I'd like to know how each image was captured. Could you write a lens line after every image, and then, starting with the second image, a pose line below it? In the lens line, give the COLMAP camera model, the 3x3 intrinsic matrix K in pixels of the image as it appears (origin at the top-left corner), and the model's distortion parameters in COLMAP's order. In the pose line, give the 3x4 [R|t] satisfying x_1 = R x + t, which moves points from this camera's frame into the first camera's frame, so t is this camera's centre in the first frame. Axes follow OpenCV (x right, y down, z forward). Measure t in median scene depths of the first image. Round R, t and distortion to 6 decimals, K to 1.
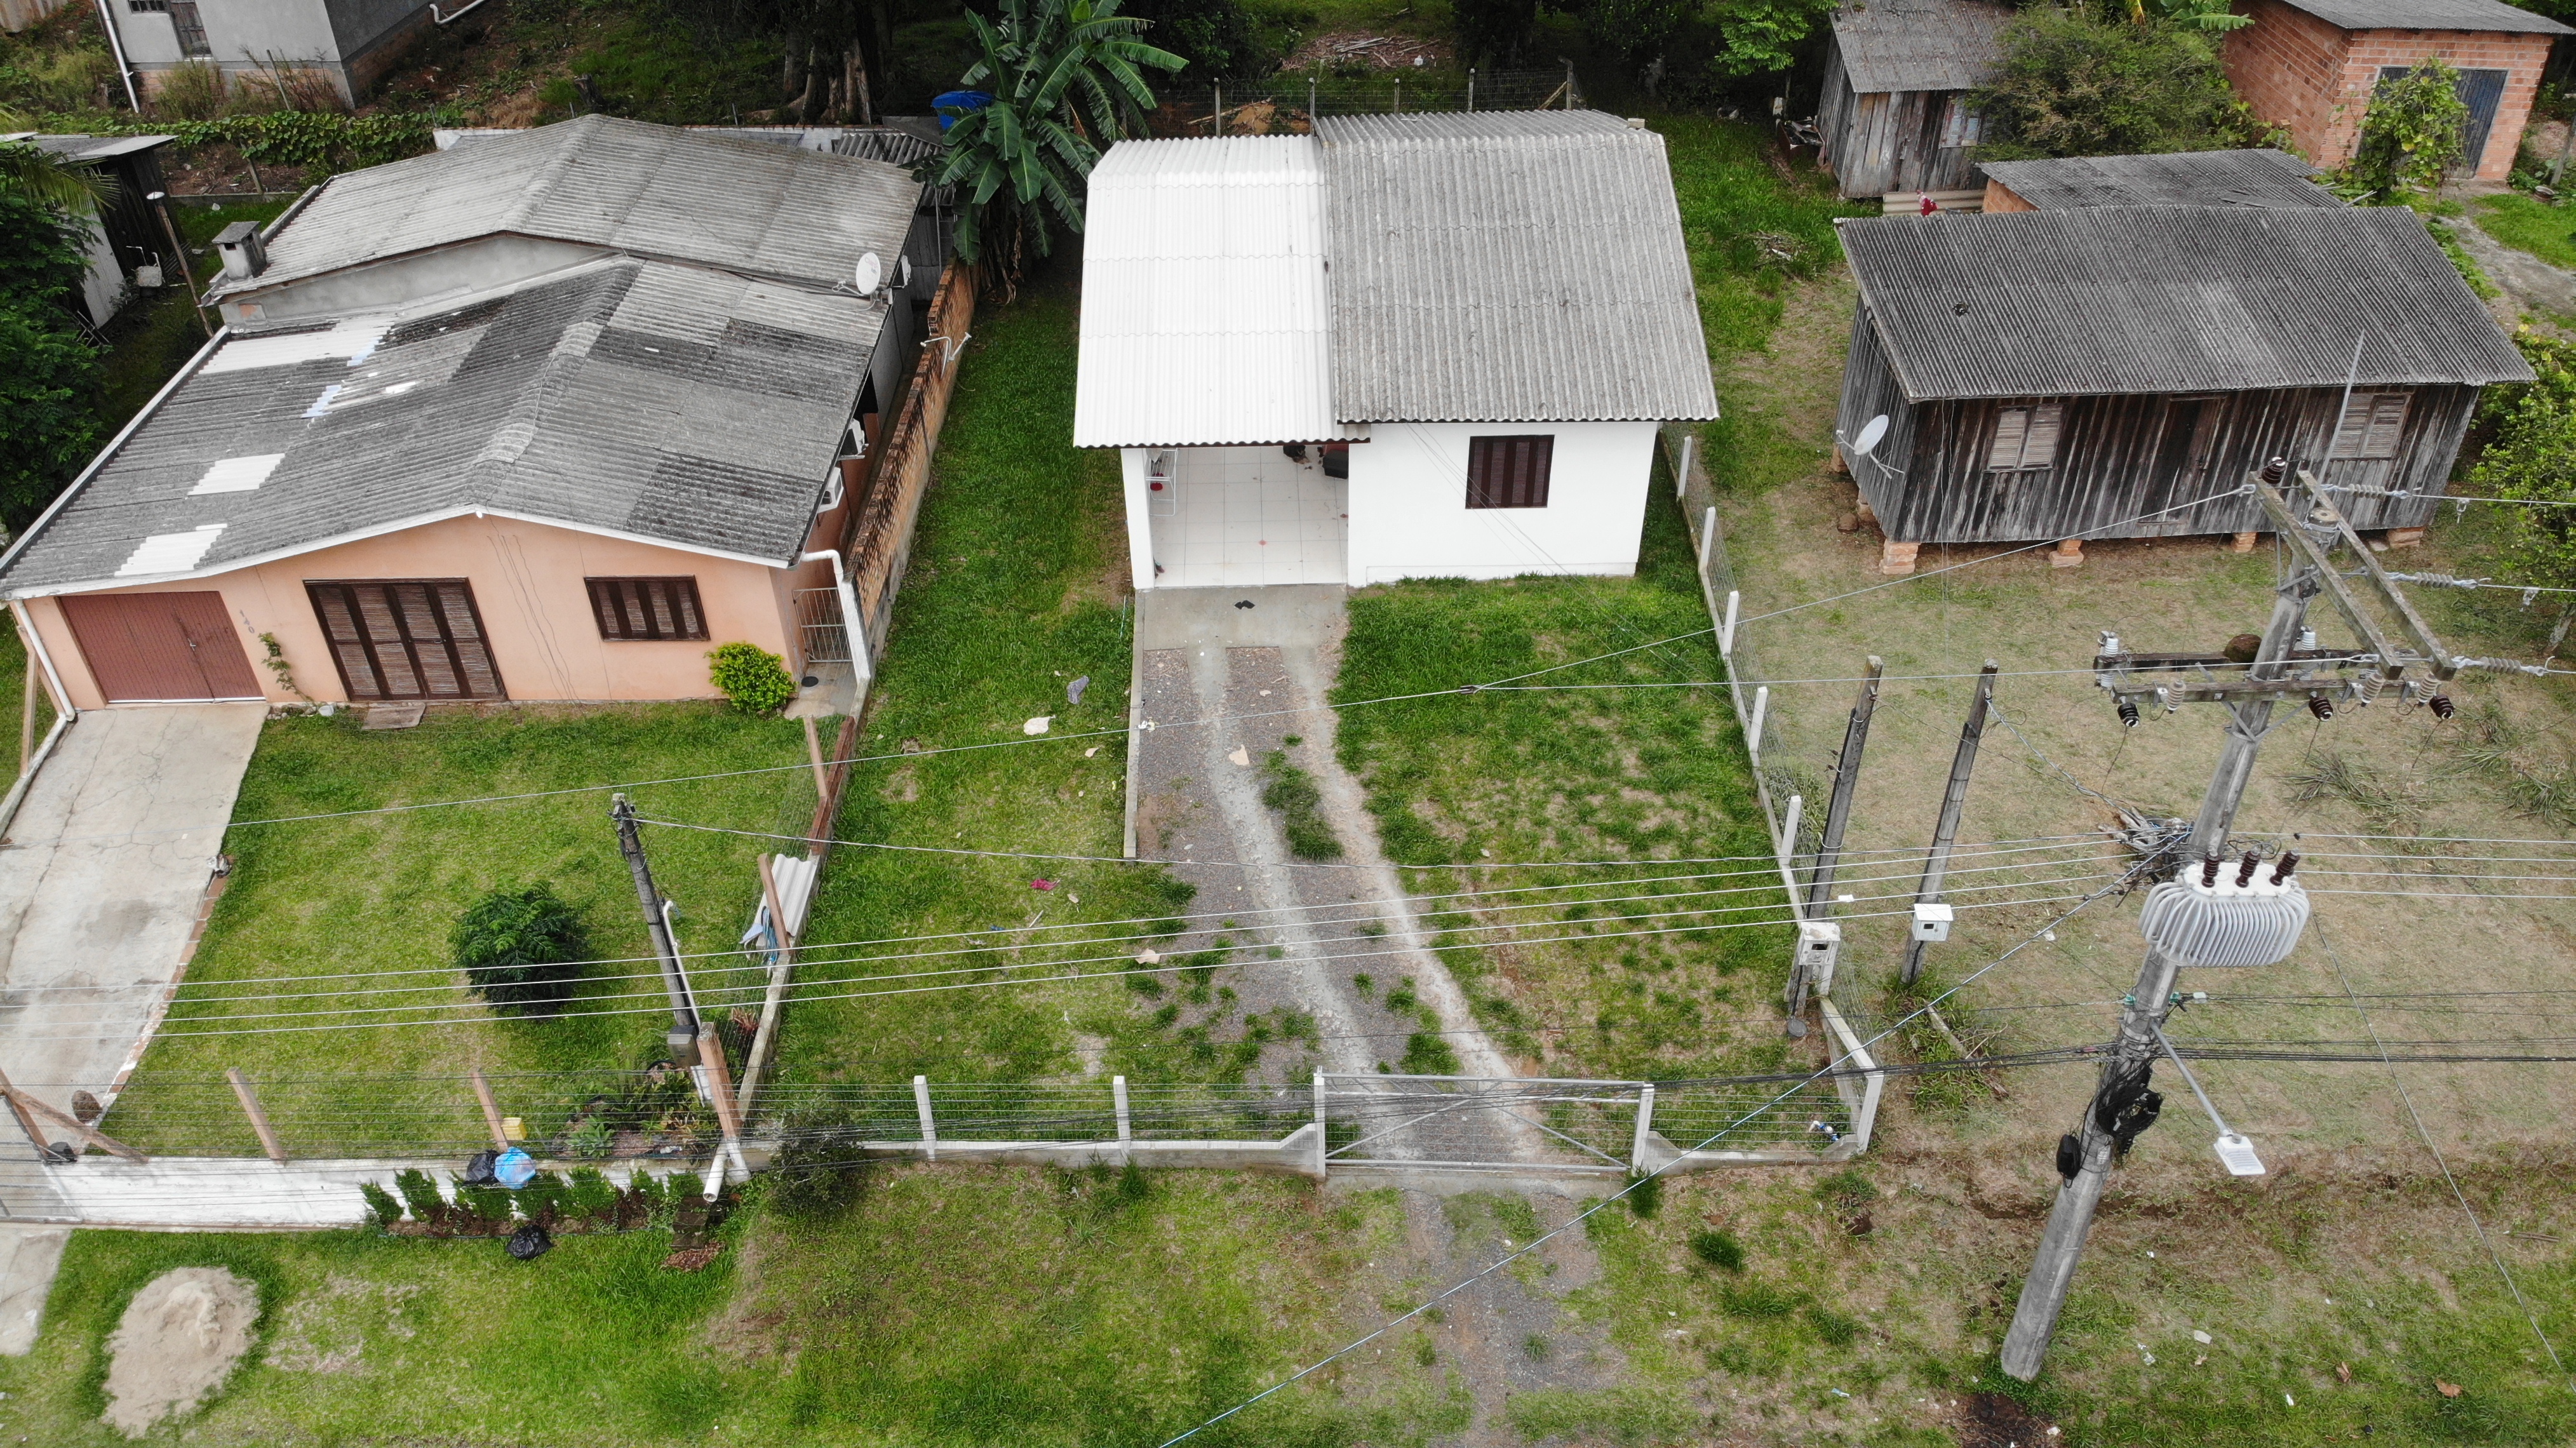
lens RADIAL K [[1878.7, 0, 1289.4], [0, 1878.7, 713.2], [0, 0, 1]] dist [0.076130, -0.183068]
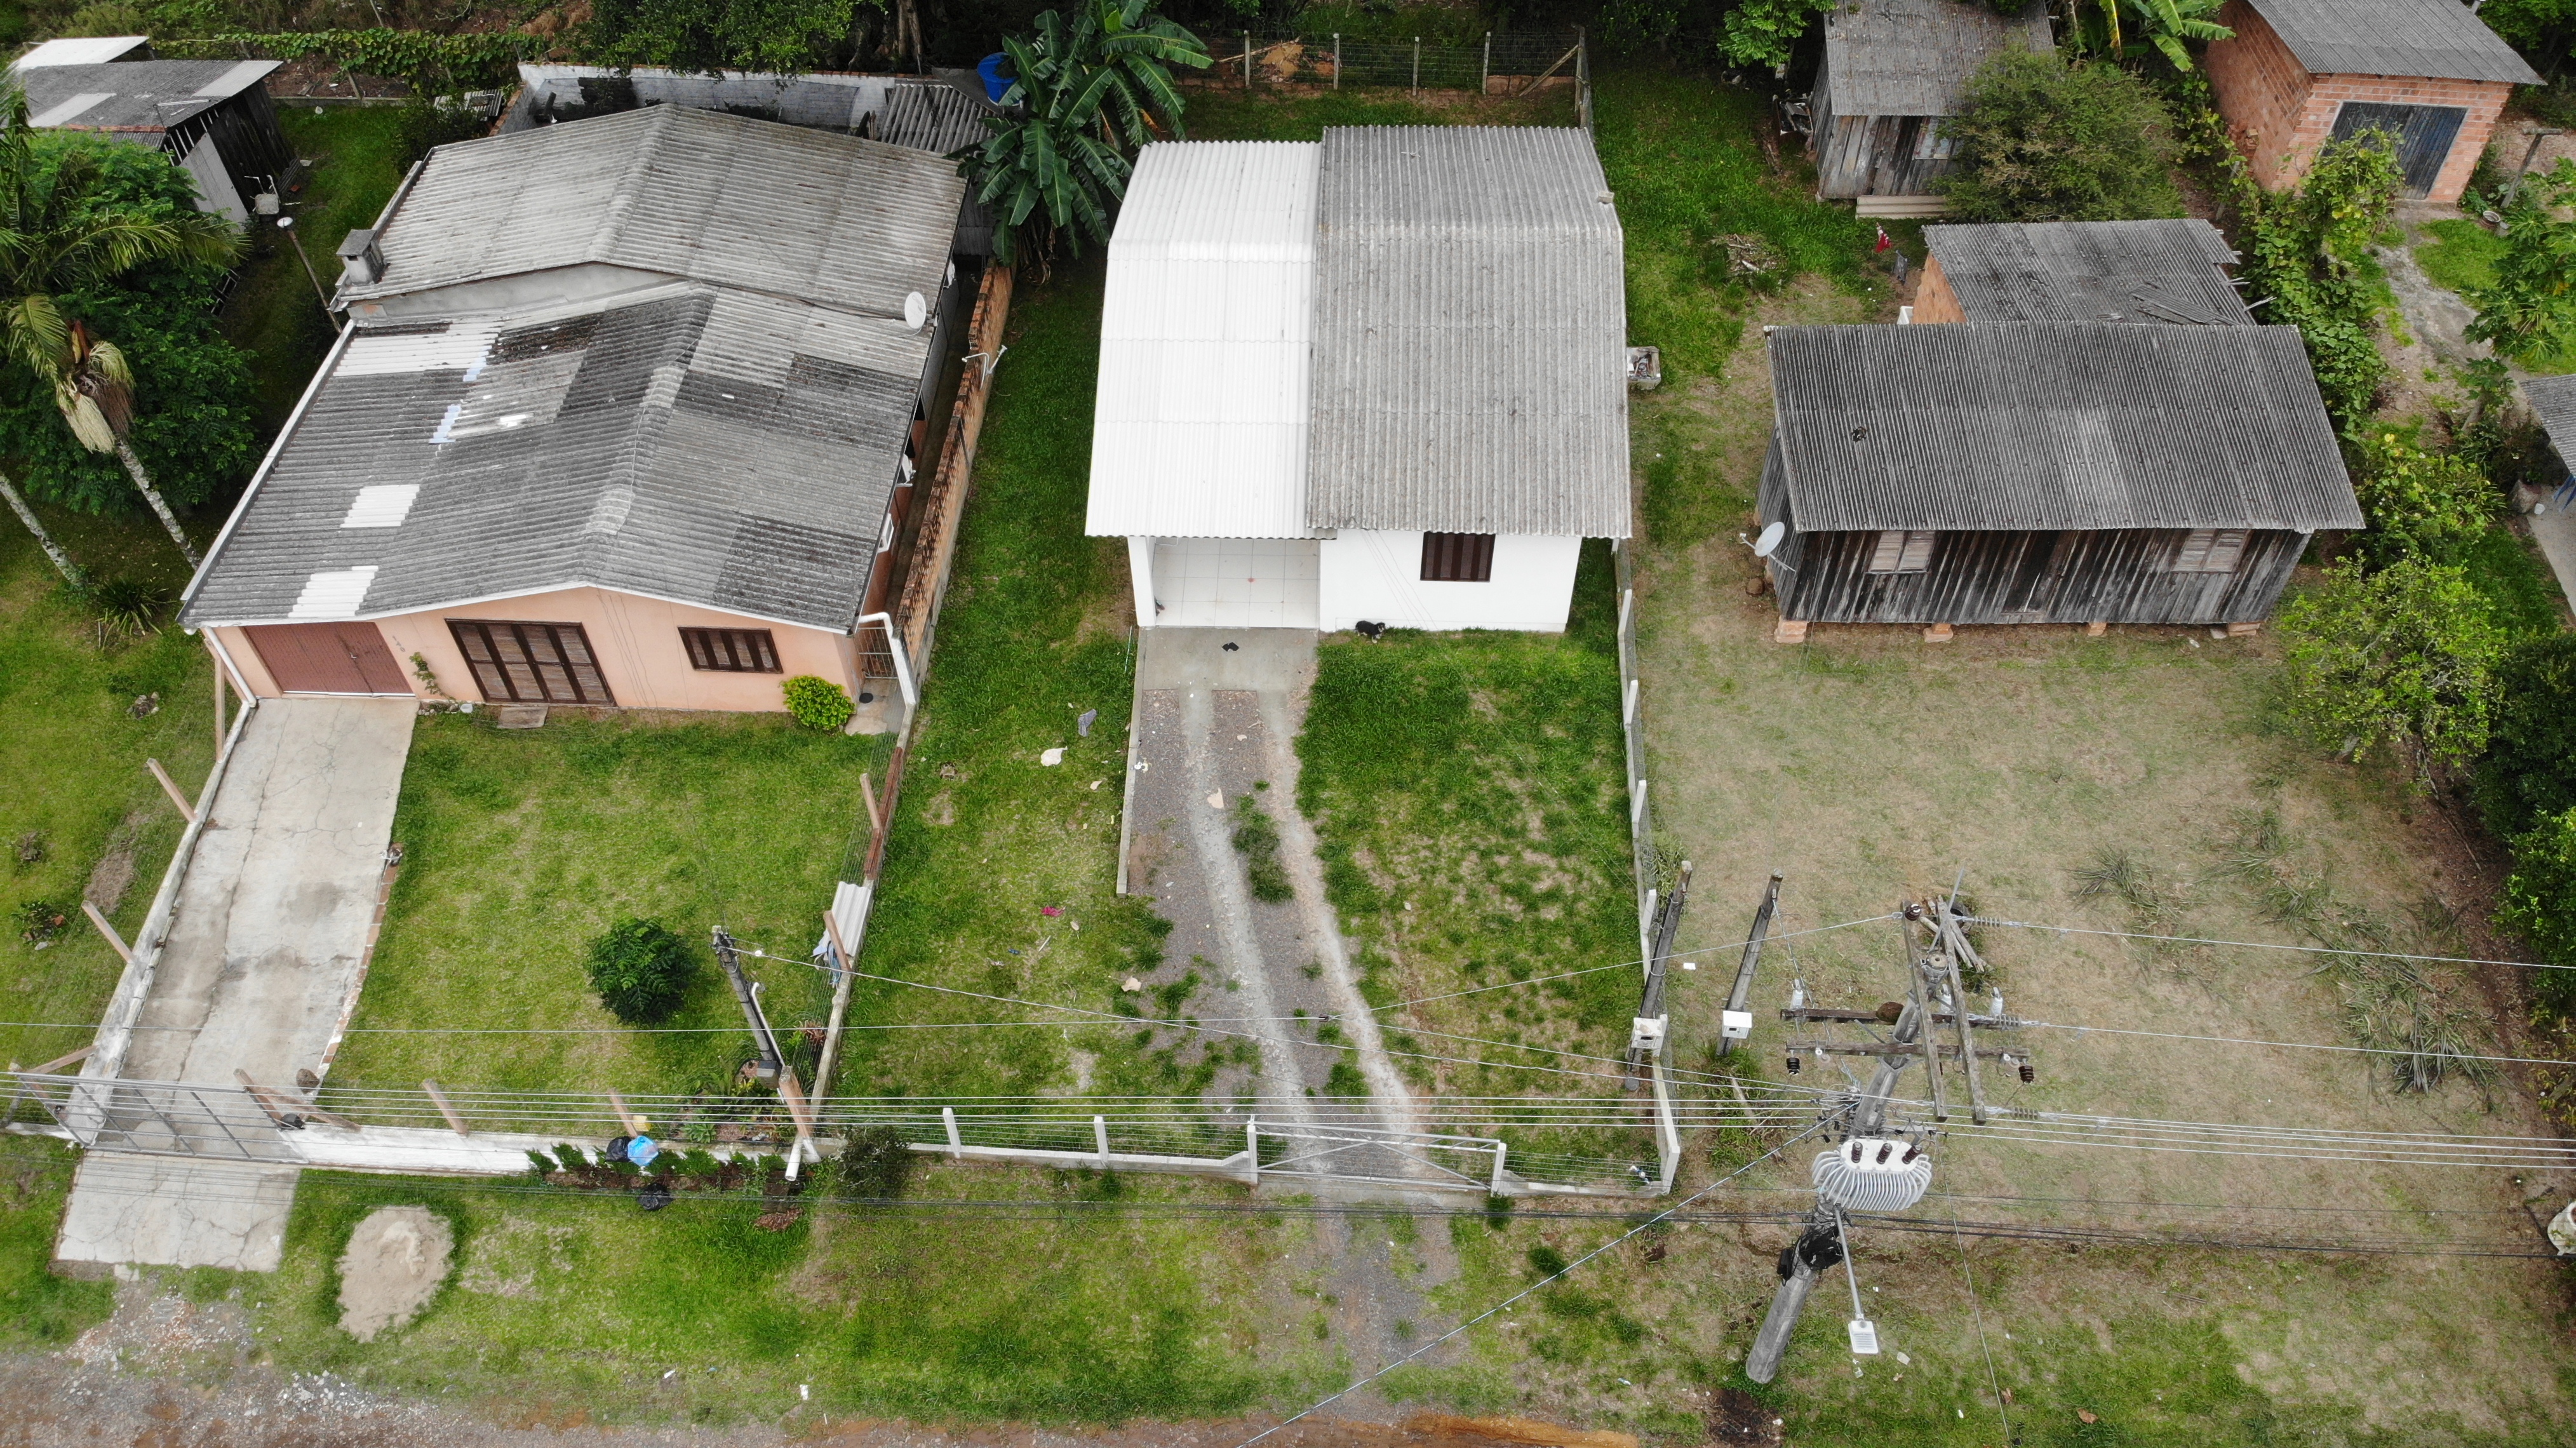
lens RADIAL K [[1887.2, 0, 1296.0], [0, 1887.2, 709.8], [0, 0, 1]] dist [0.113646, -0.260993]
pose [[0.998657, 0.043188, -0.028634, 0.061192], [-0.036614, 0.979142, 0.199849, -0.299647], [0.036667, -0.198532, 0.979408, -0.196824]]
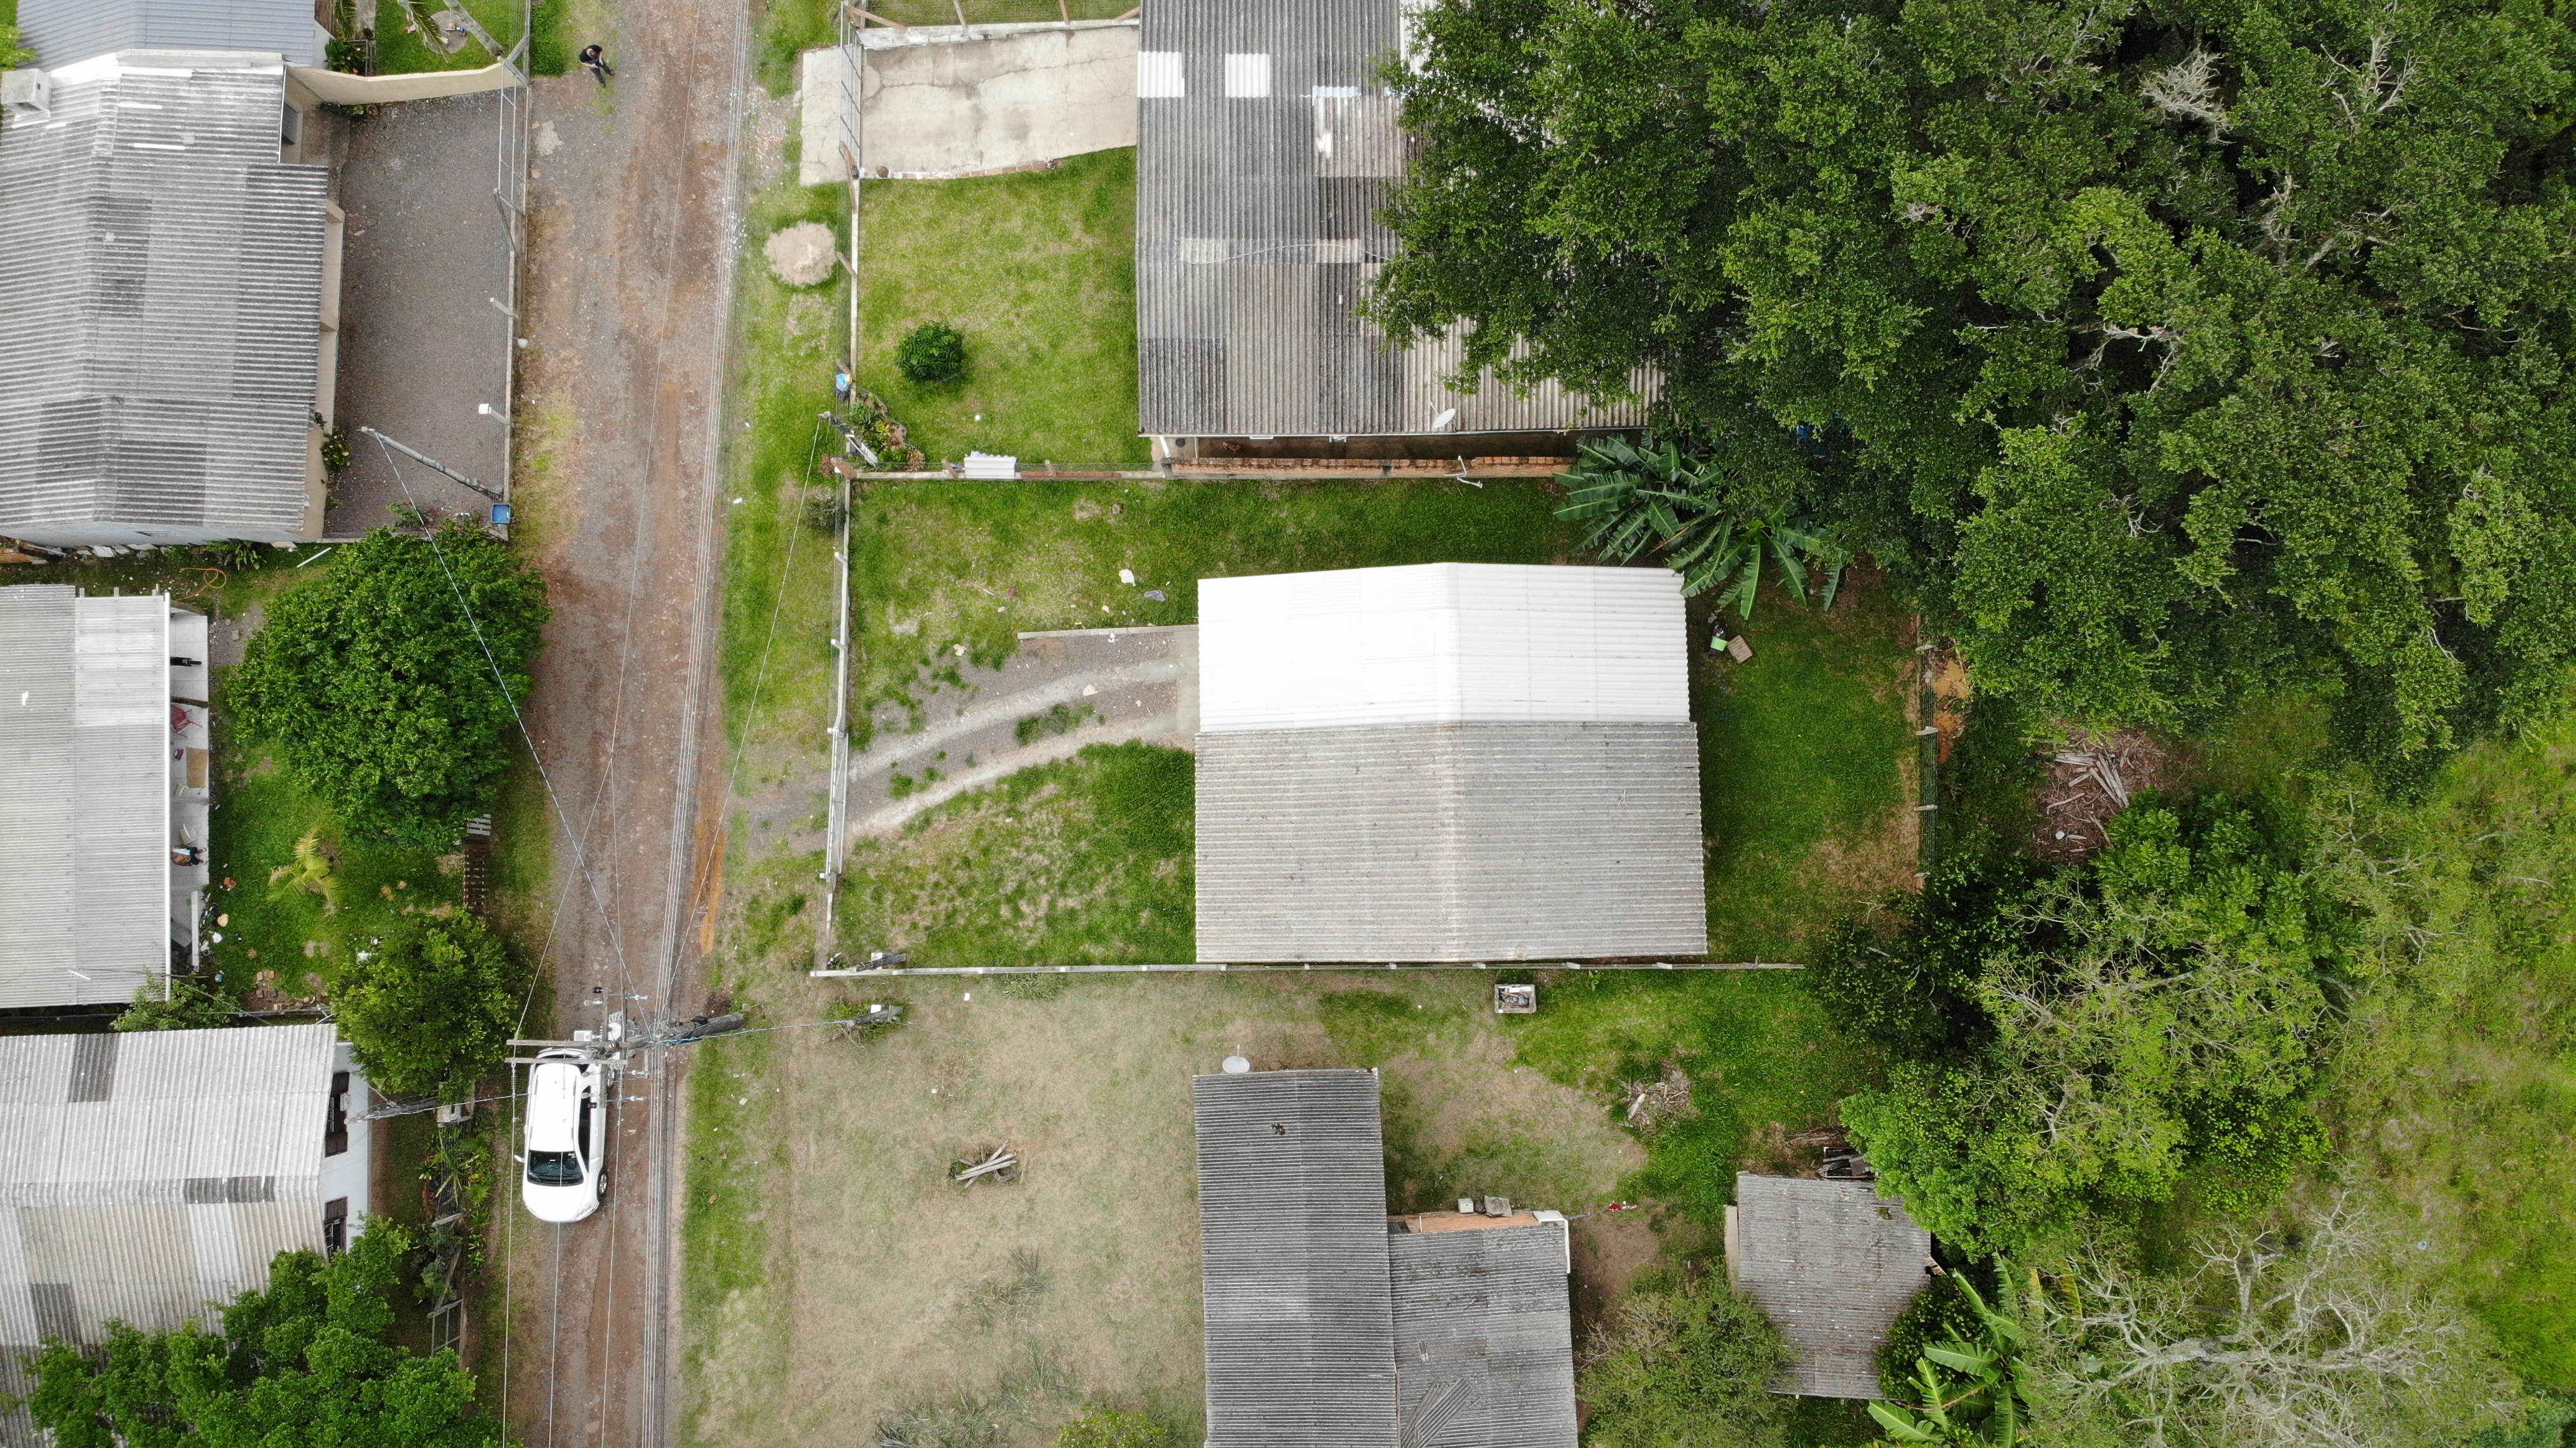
lens RADIAL K [[1921.8, 0, 1288.0], [0, 1921.8, 724.0], [0, 0, 1]] dist [0.196202, -0.495609]
pose [[0.000413, 0.997314, -0.073248, 0.152183], [-0.599416, 0.058877, 0.798269, -1.690405], [0.800437, 0.043576, 0.597830, 0.040715]]
